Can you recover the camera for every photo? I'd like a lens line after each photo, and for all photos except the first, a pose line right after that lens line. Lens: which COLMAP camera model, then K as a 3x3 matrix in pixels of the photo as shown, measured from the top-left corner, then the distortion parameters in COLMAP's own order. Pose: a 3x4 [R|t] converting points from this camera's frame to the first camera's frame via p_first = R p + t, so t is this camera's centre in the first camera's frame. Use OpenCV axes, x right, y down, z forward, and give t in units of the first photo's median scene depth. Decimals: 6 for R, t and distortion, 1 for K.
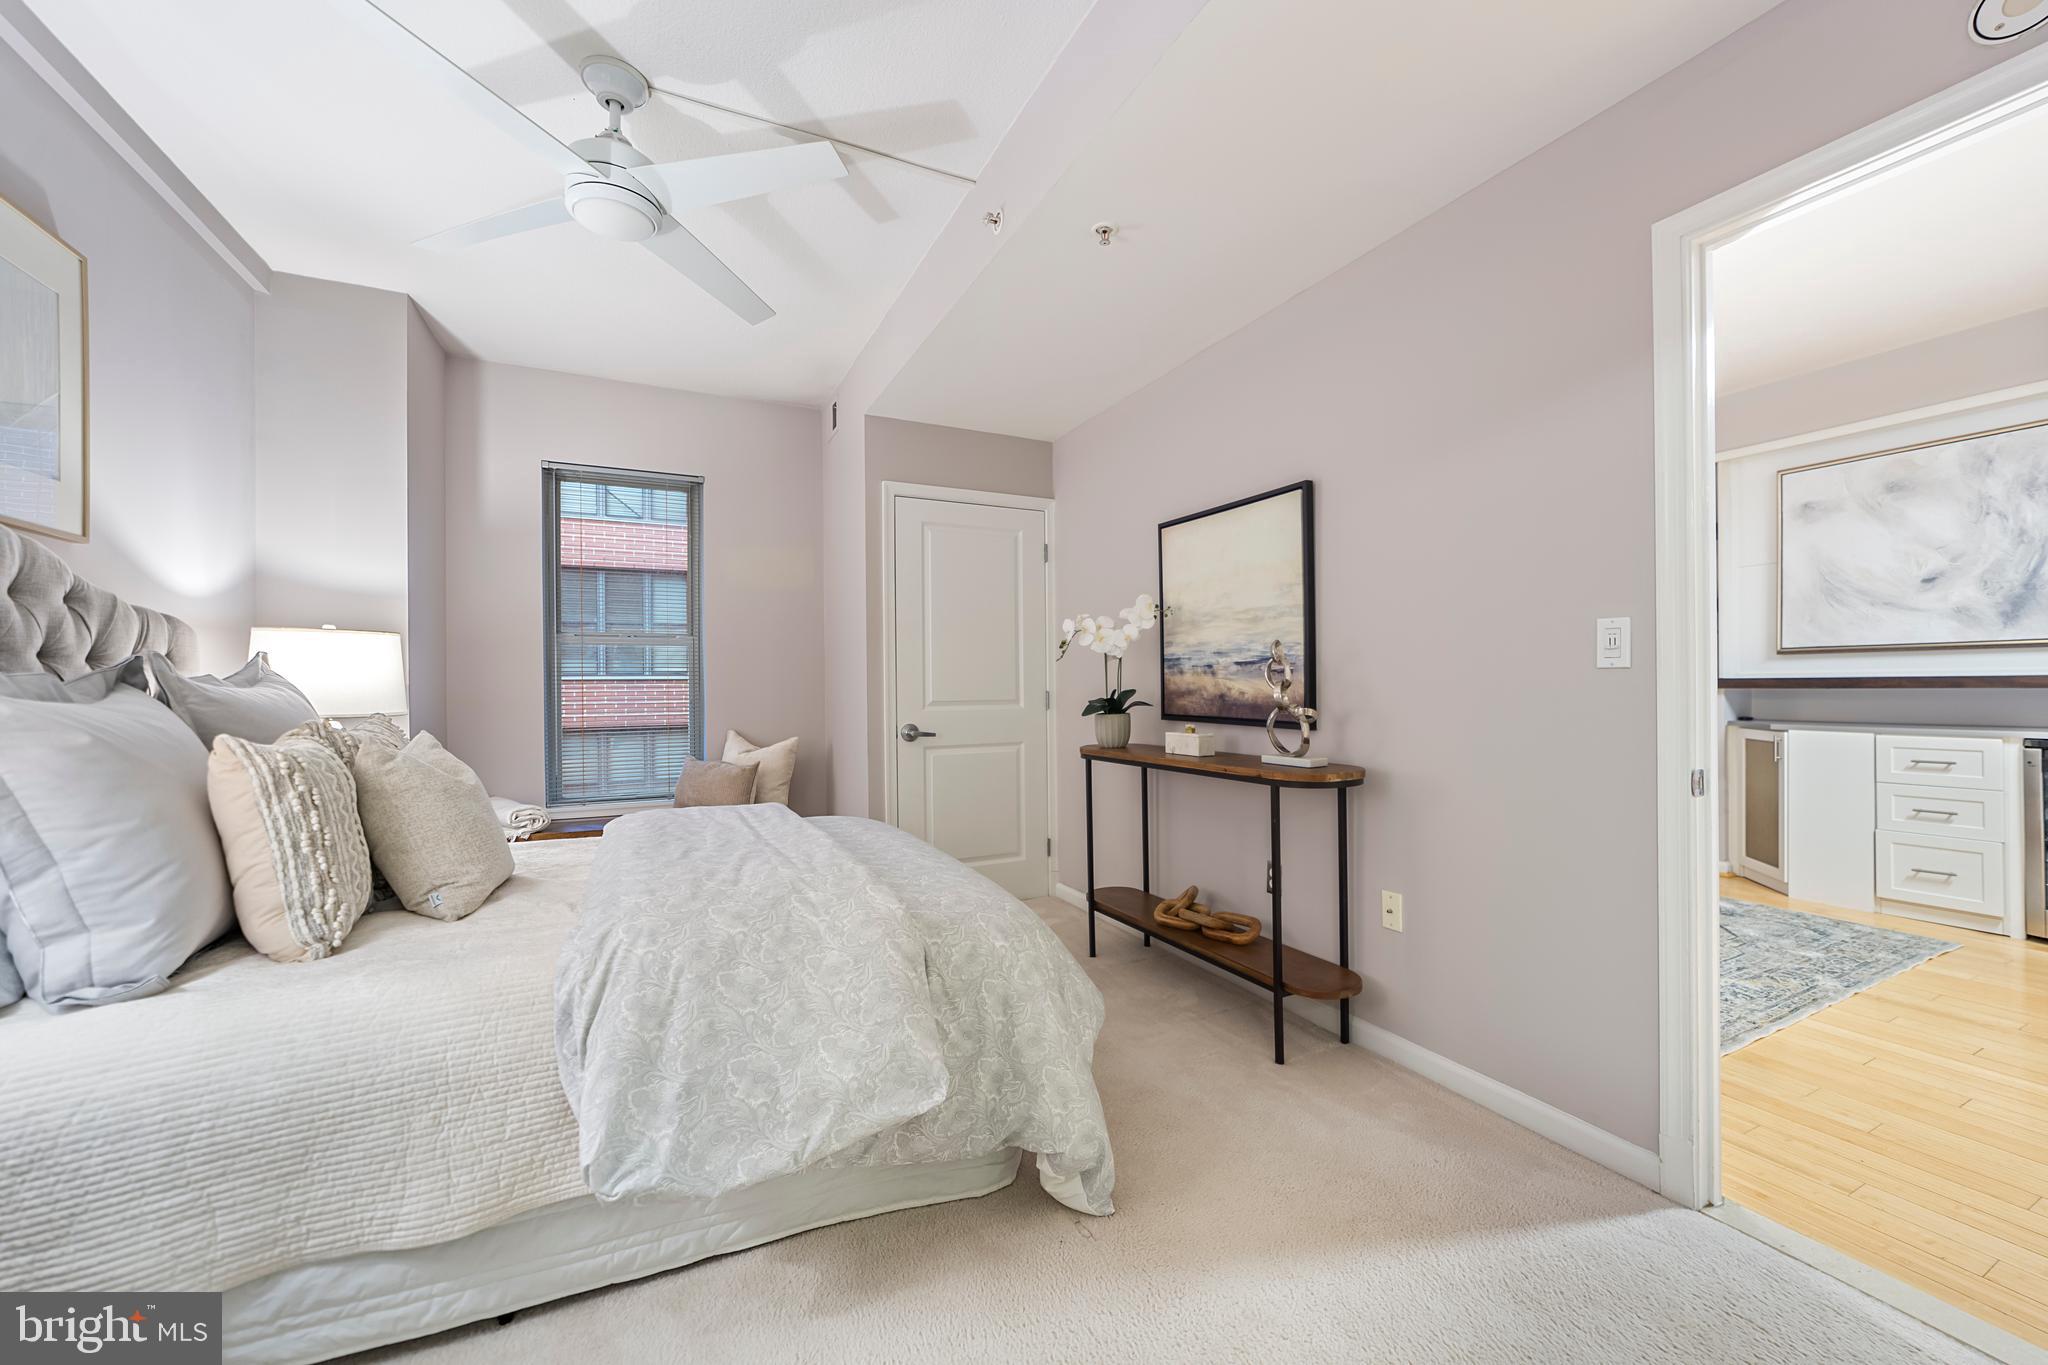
lens RADIAL K [[795.2, 0, 1018.9], [0, 795.2, 692.1], [0, 0, 1]] dist [-0.014683, 0.006957]
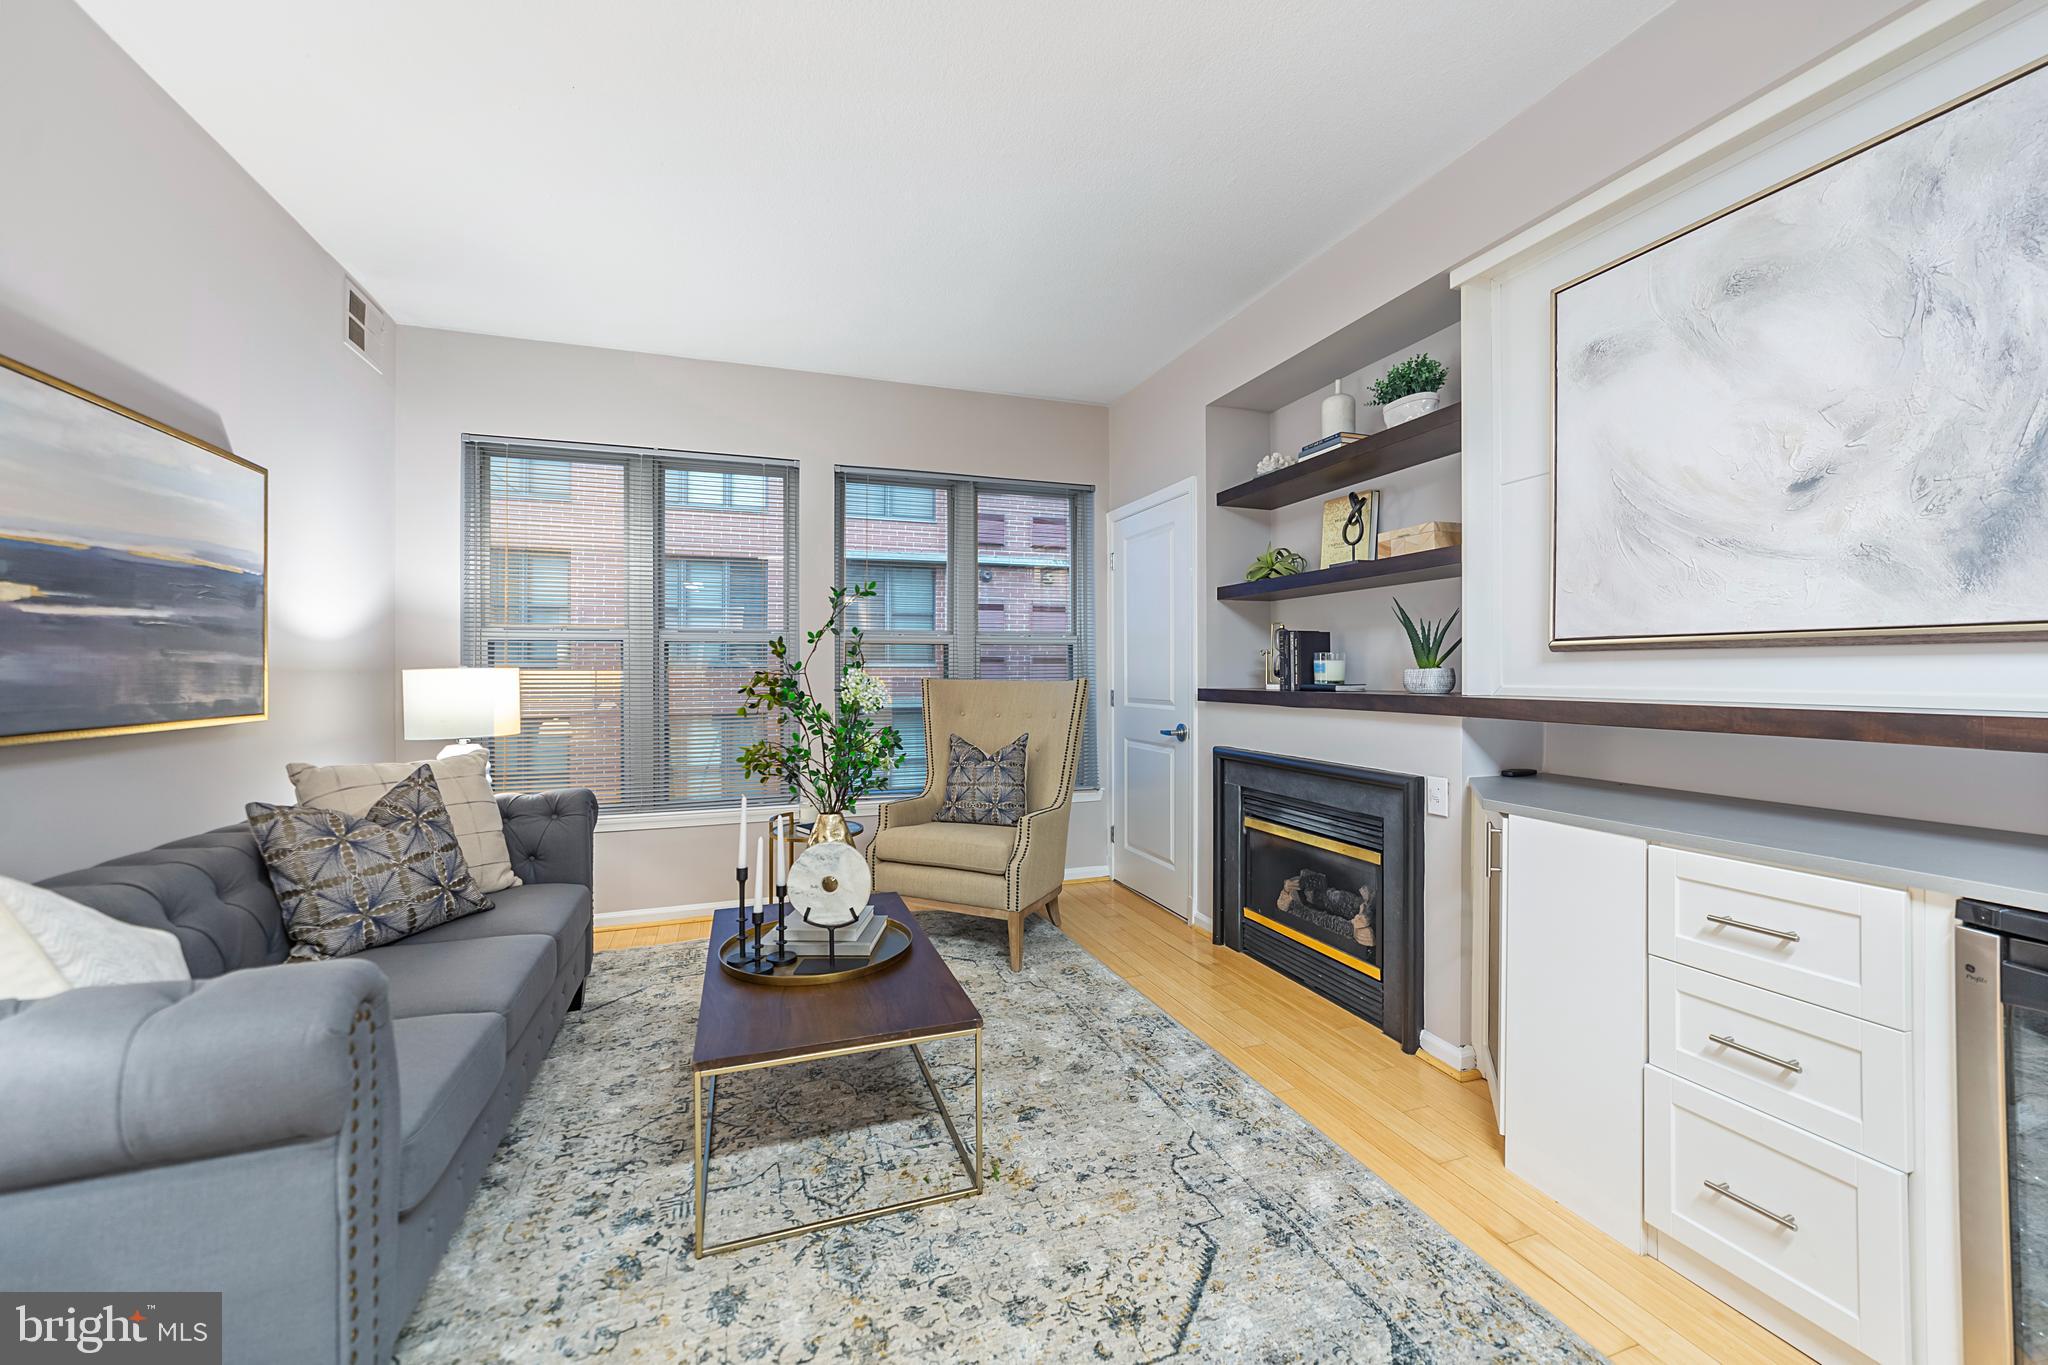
lens RADIAL K [[795.2, 0, 1024.8], [0, 795.2, 672.7], [0, 0, 1]] dist [-0.014683, 0.006957]
pose [[0.992978, 0.008636, -0.117981, 0.598040], [-0.008693, 0.999962, 0.000035, -0.026980], [0.117977, 0.000991, 0.993016, 0.398487]]
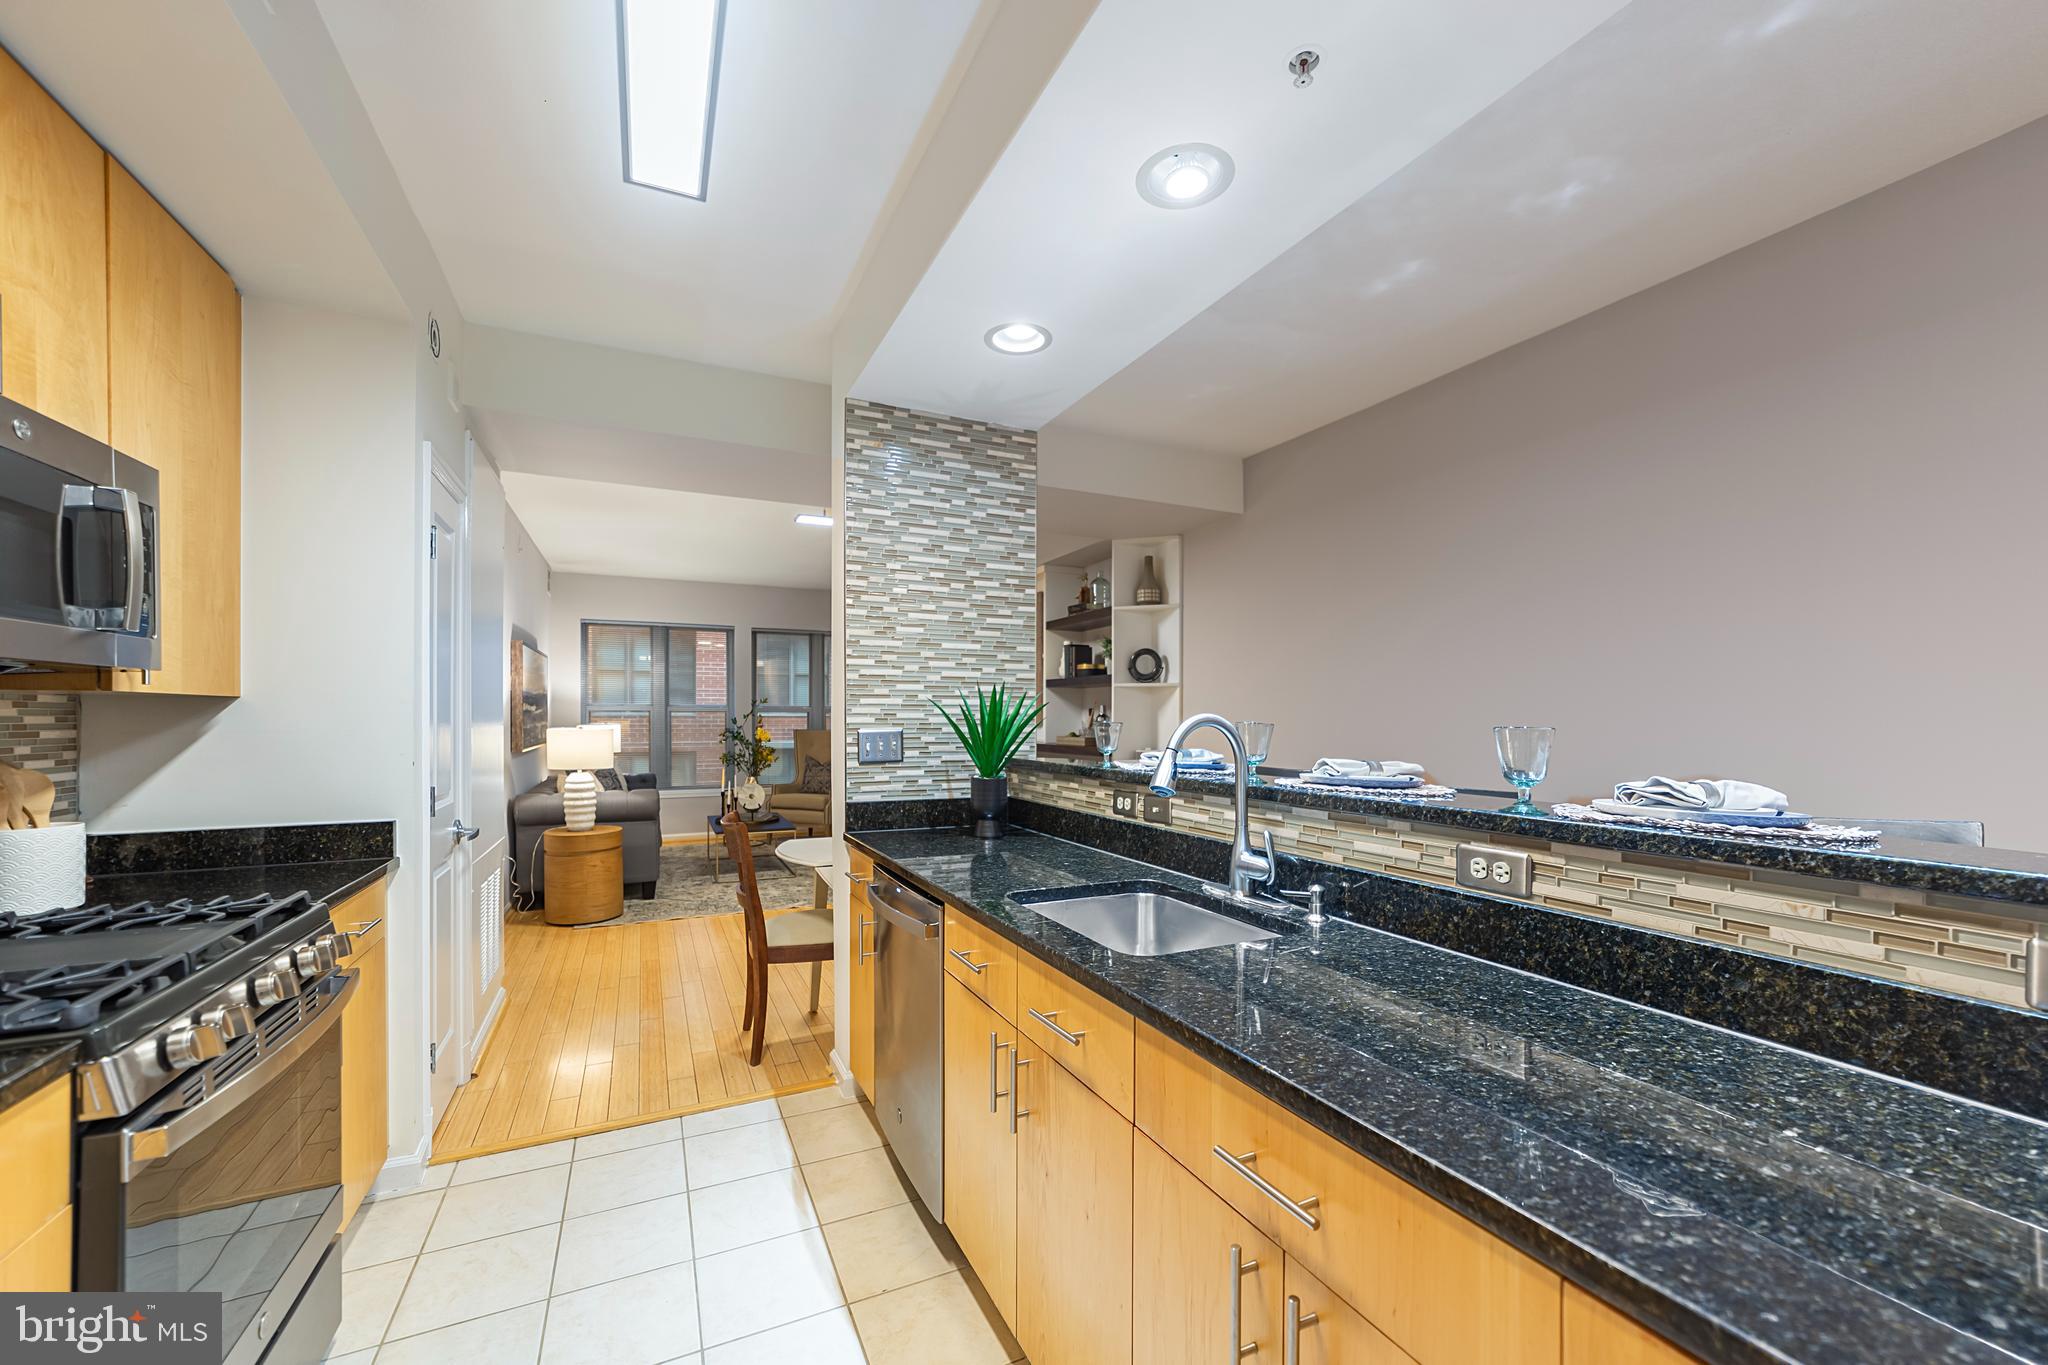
lens RADIAL K [[795.2, 0, 1024.9], [0, 795.2, 724.2], [0, 0, 1]] dist [-0.014683, 0.006957]
pose [[0.999790, 0.012474, -0.016237, 0.927746], [-0.012352, 0.999895, 0.007577, -0.050023], [0.016330, -0.007375, 0.999839, -0.524194]]
